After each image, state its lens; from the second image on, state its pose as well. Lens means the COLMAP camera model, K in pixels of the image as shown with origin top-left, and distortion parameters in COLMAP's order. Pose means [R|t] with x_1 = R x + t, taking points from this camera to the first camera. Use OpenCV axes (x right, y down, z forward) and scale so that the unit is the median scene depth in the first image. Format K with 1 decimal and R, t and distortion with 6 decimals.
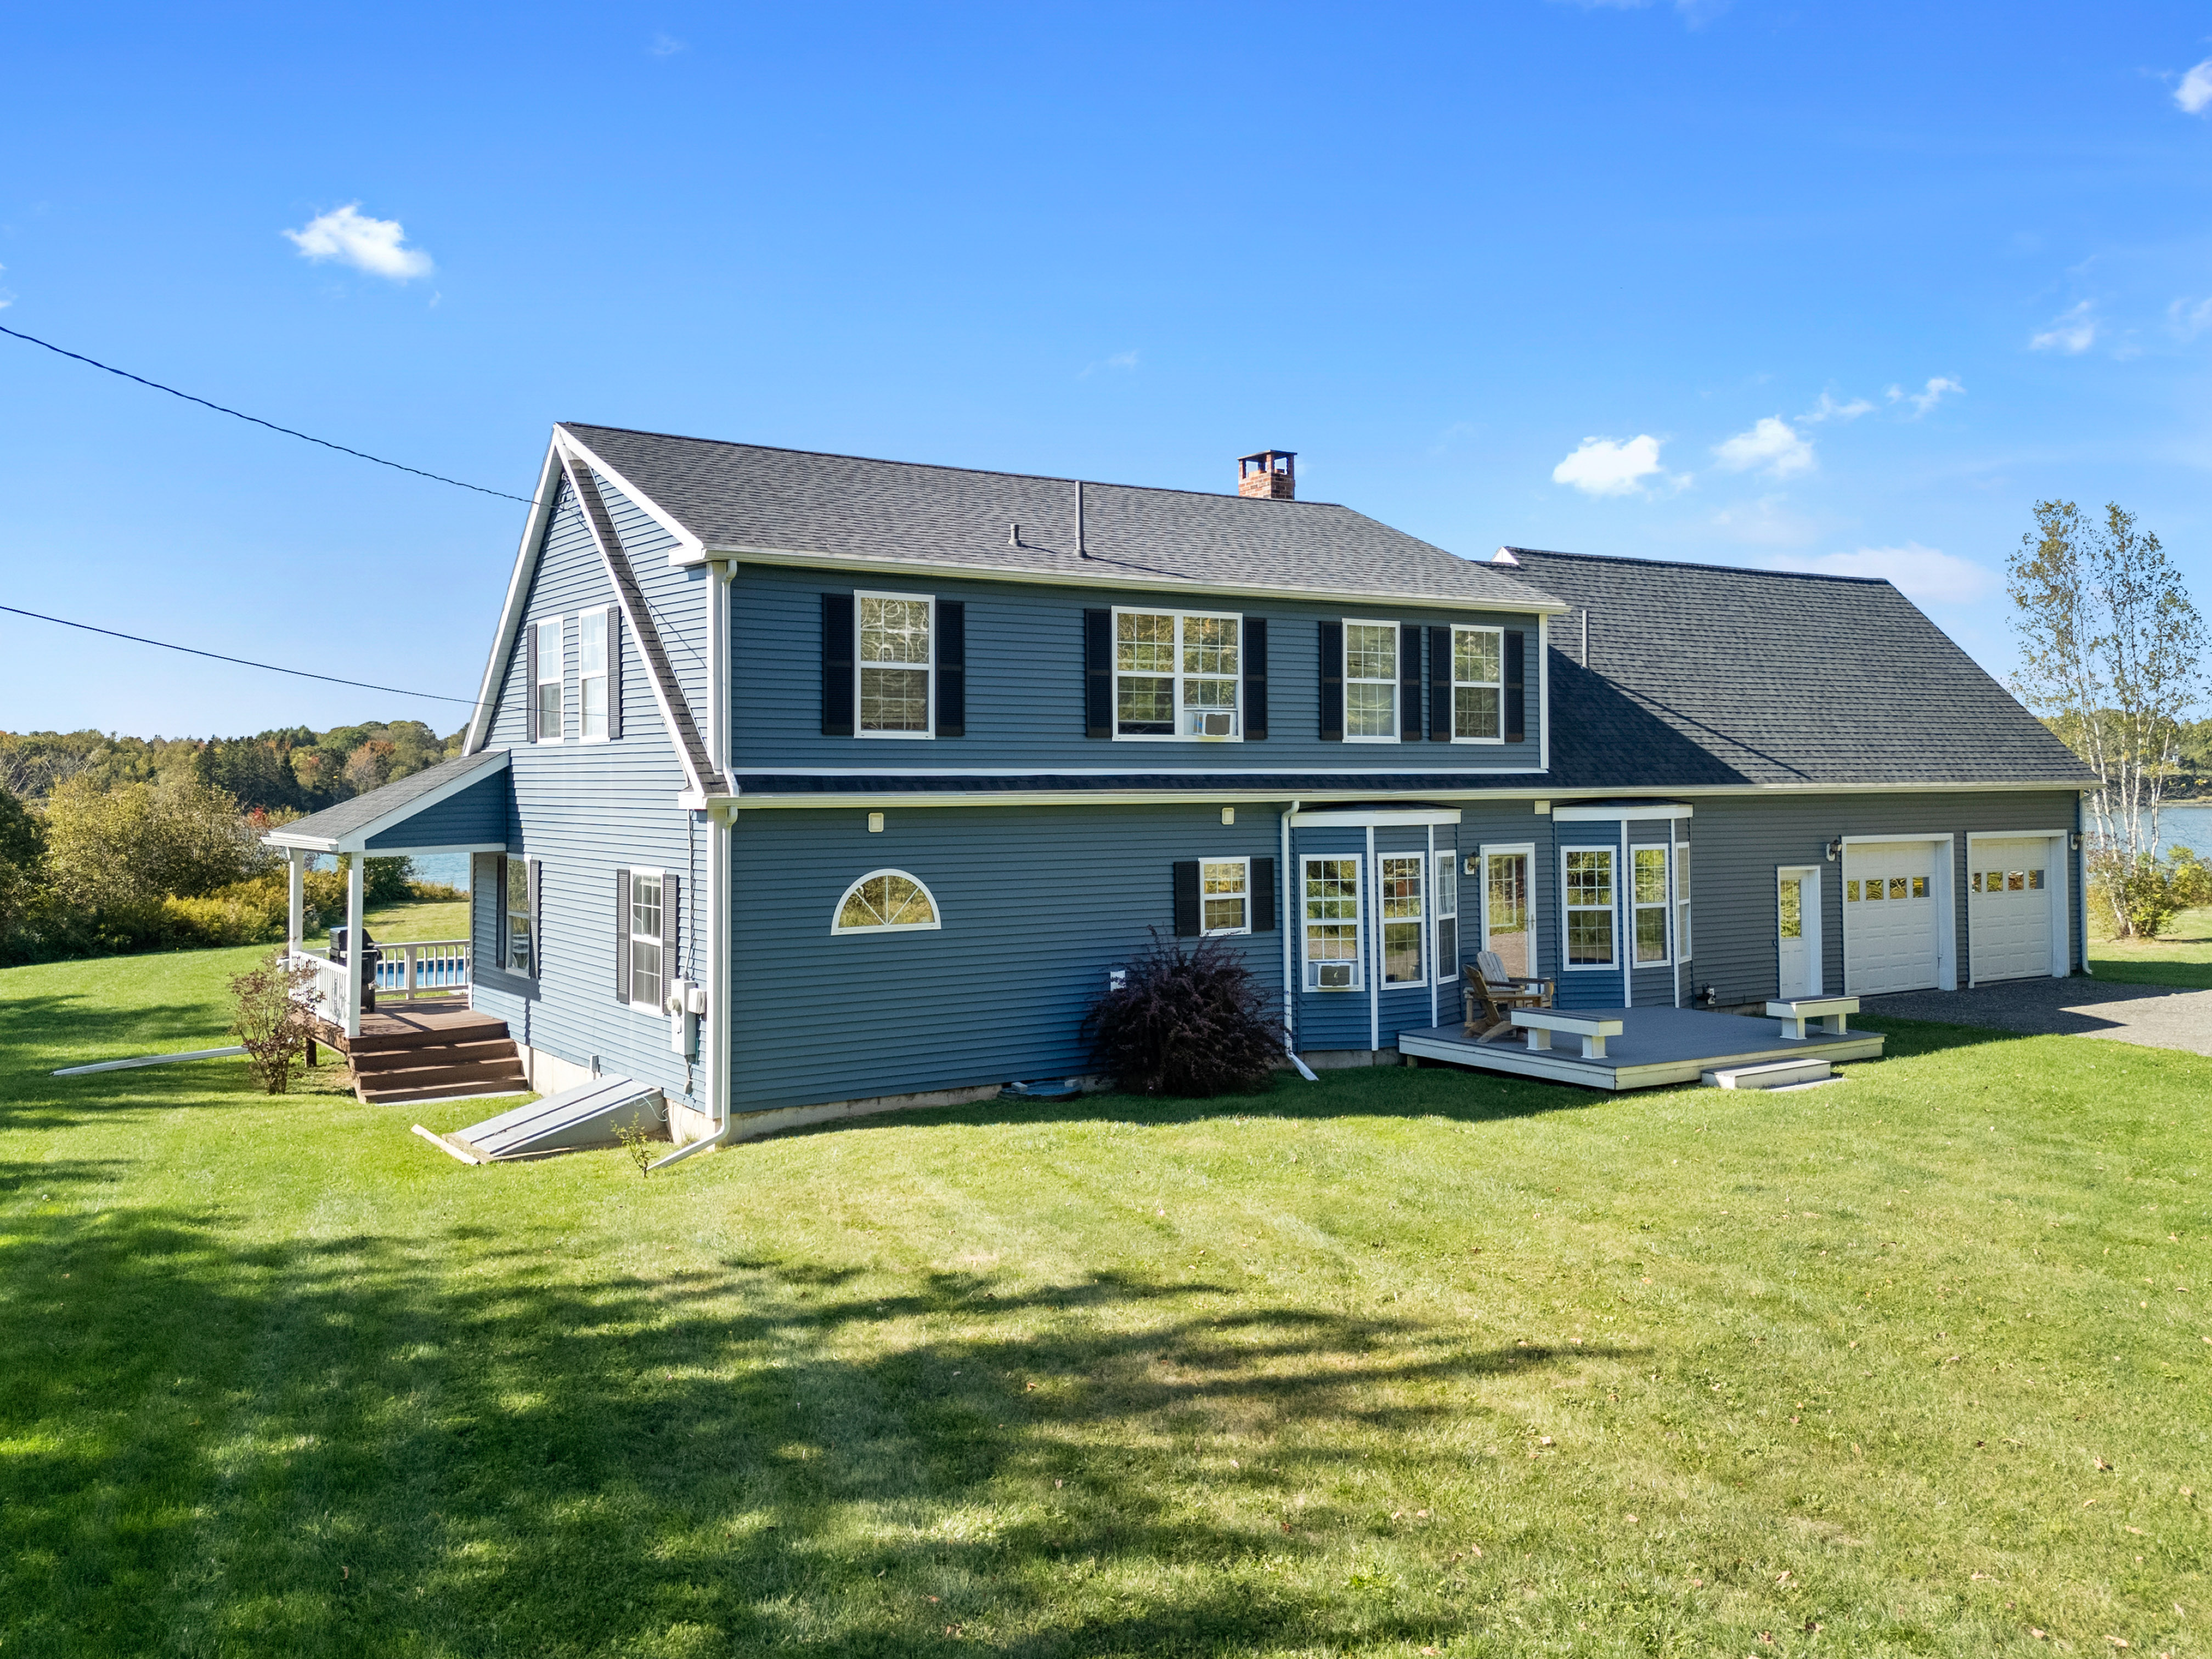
lens RADIAL K [[1723.2, 0, 943.6], [0, 1723.2, 775.8], [0, 0, 1]] dist [0.047702, -0.049499]
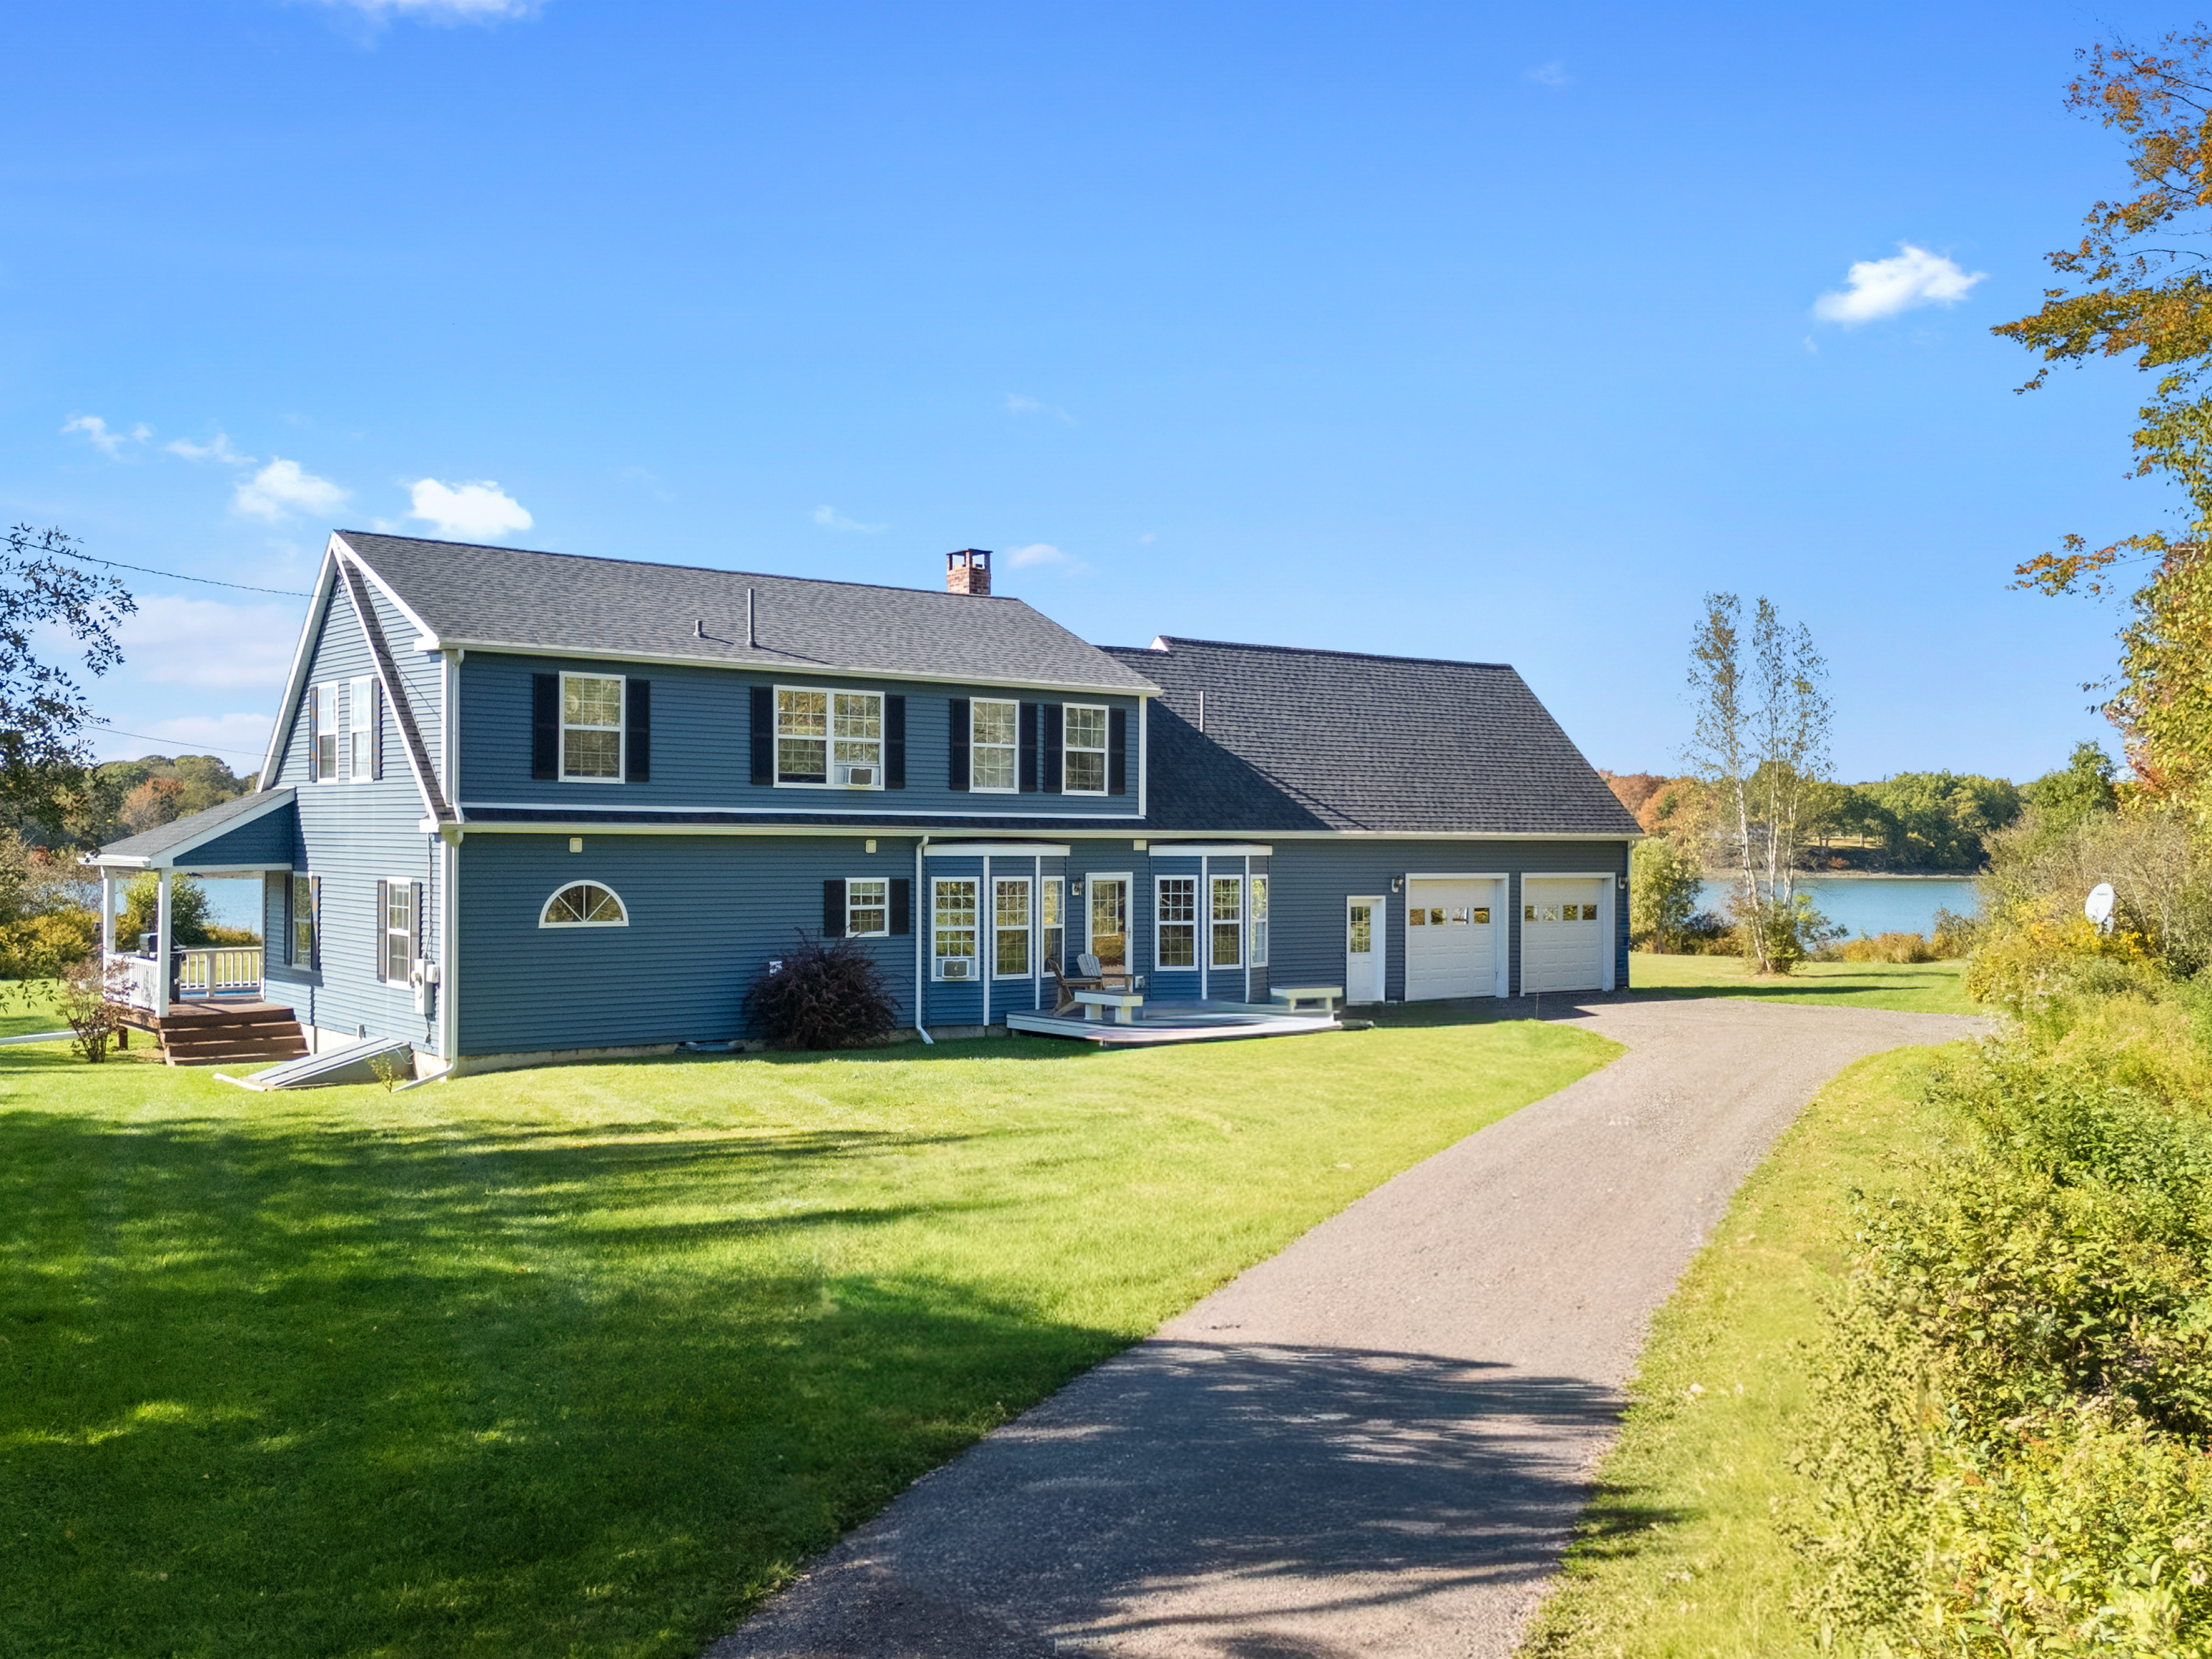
lens RADIAL K [[1968.9, 0, 1112.2], [0, 1968.9, 863.2], [0, 0, 1]] dist [0.076547, -0.092156]
pose [[0.991589, 0.011127, 0.128949, 0.143846], [-0.013124, 0.999807, 0.014647, 0.011101], [-0.128761, -0.016216, 0.991543, -0.478061]]
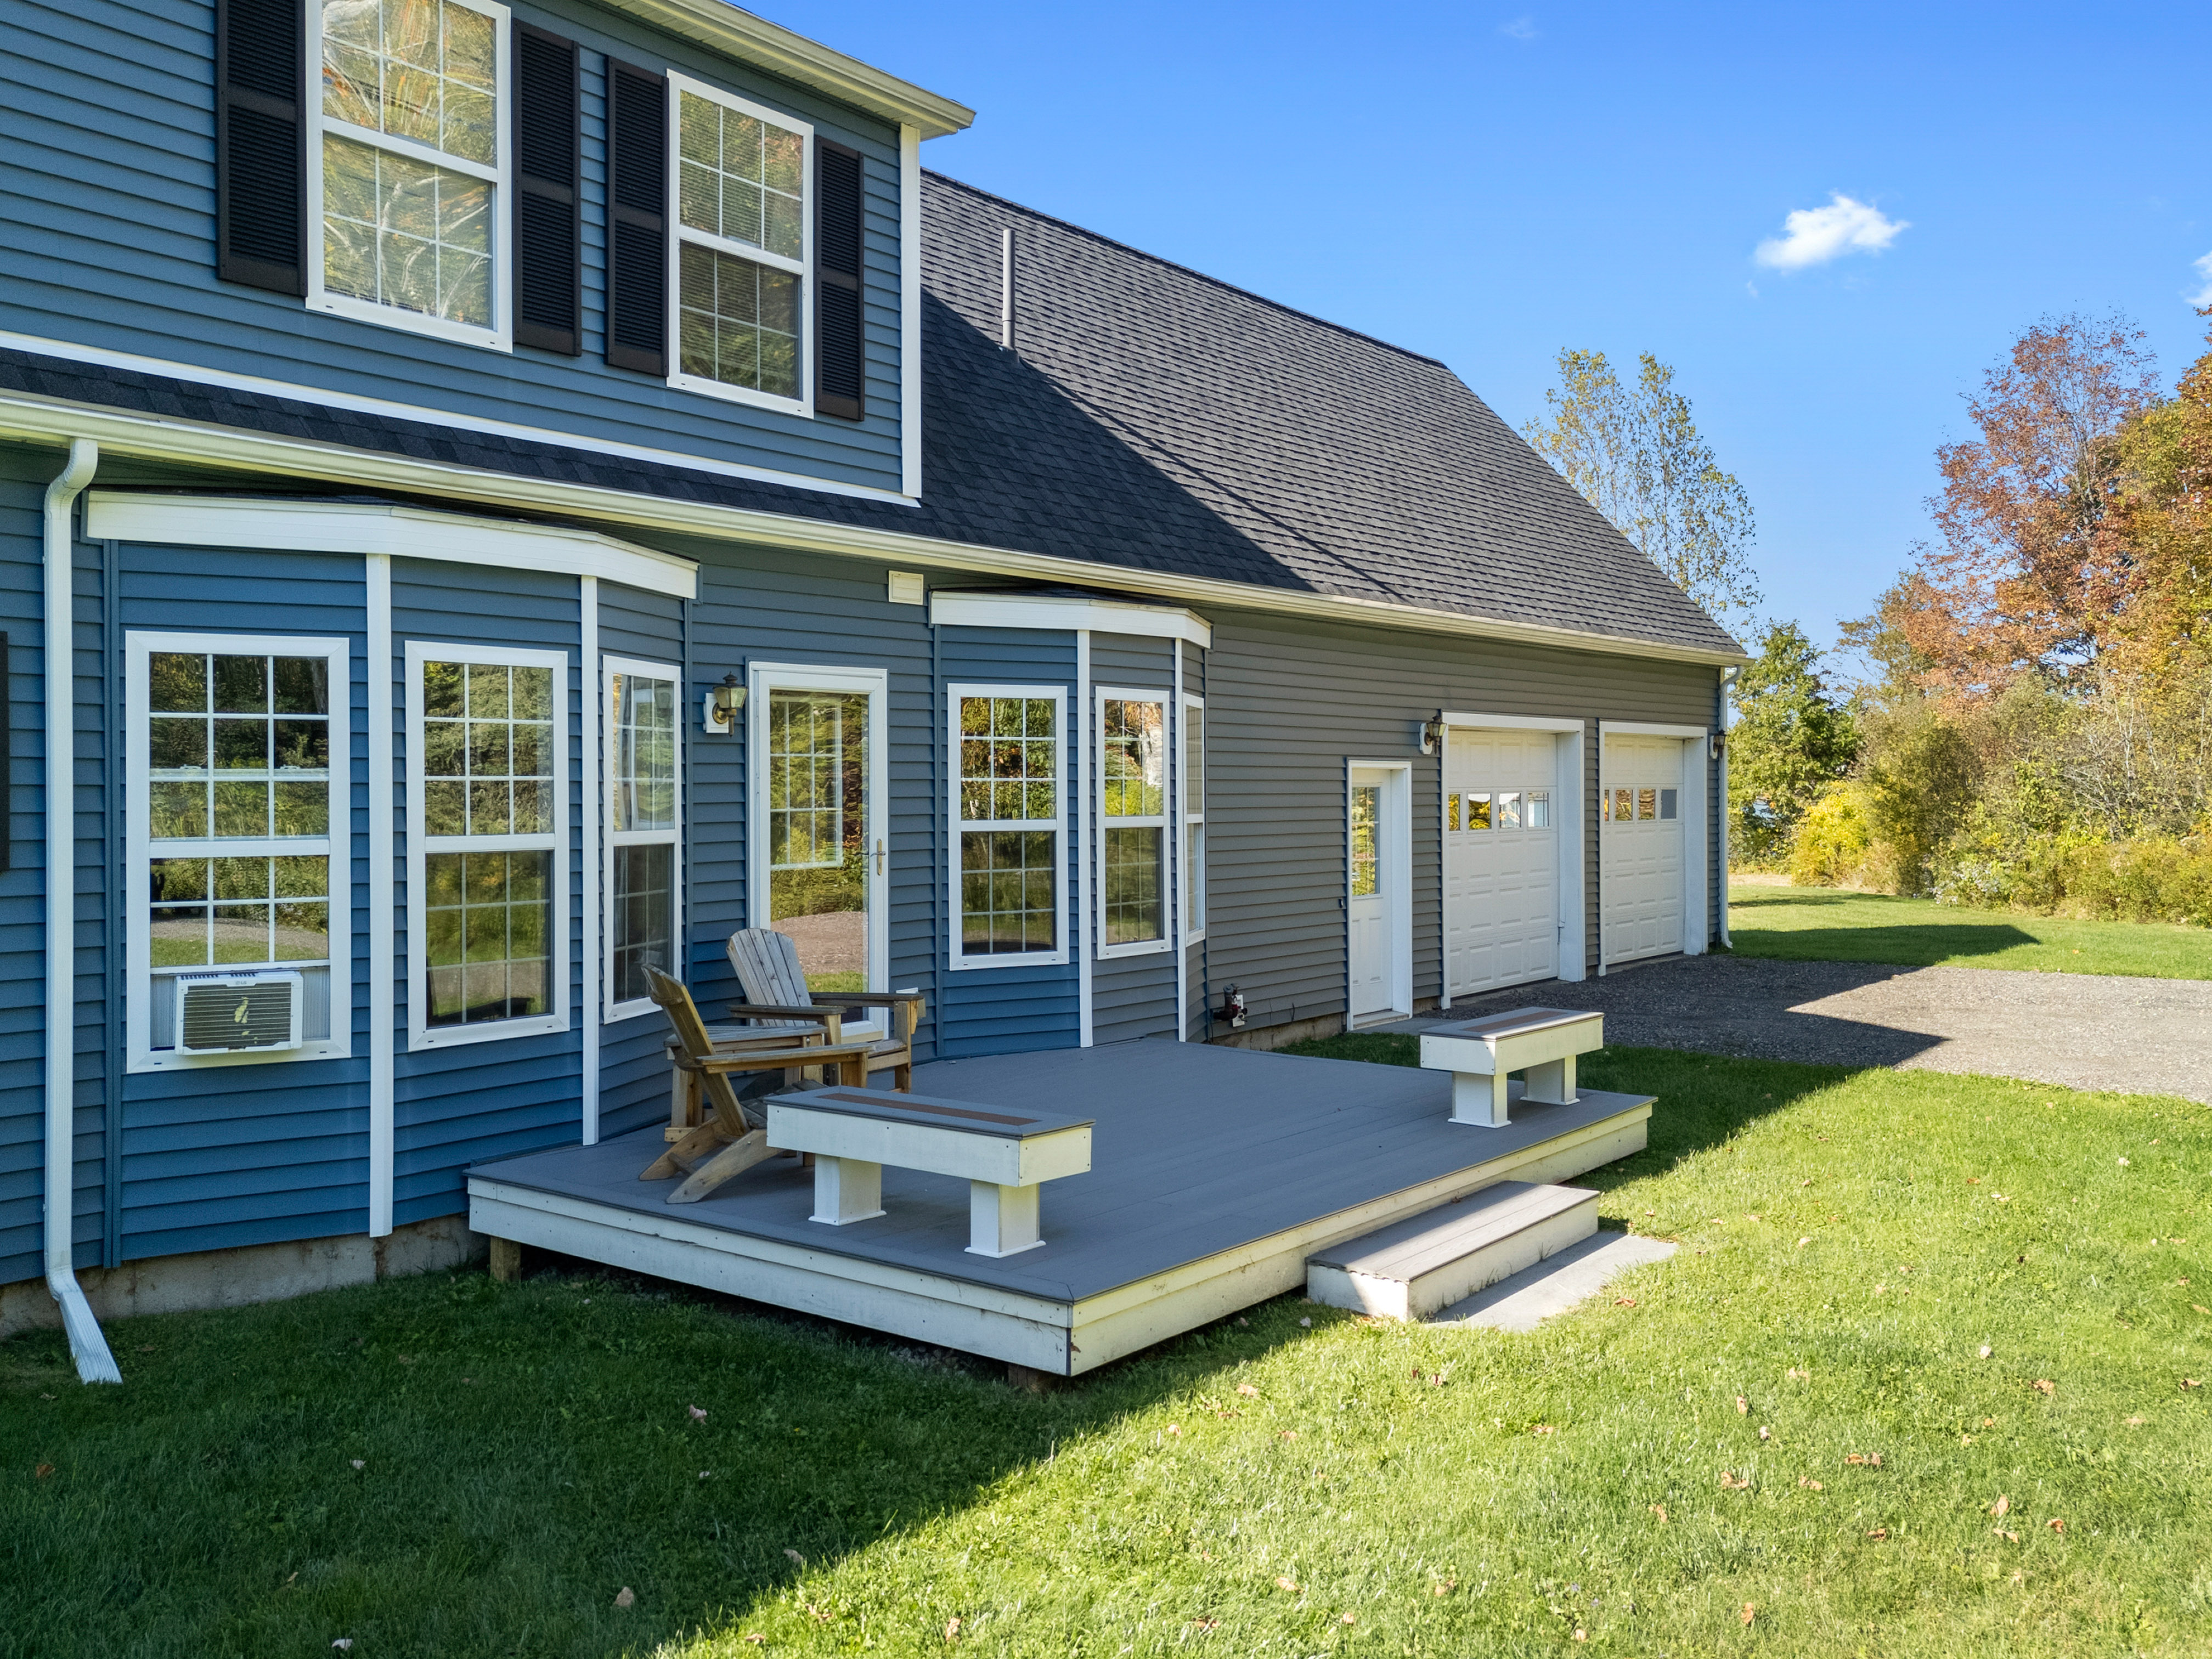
lens RADIAL K [[1837.2, 0, 1075.5], [0, 1837.2, 774.7], [0, 0, 1]] dist [0.077055, -0.094991]
pose [[0.929411, 0.006879, 0.368983, 0.231950], [-0.007786, 0.999969, 0.000968, 0.067015], [-0.368965, -0.003772, 0.929435, 0.601618]]
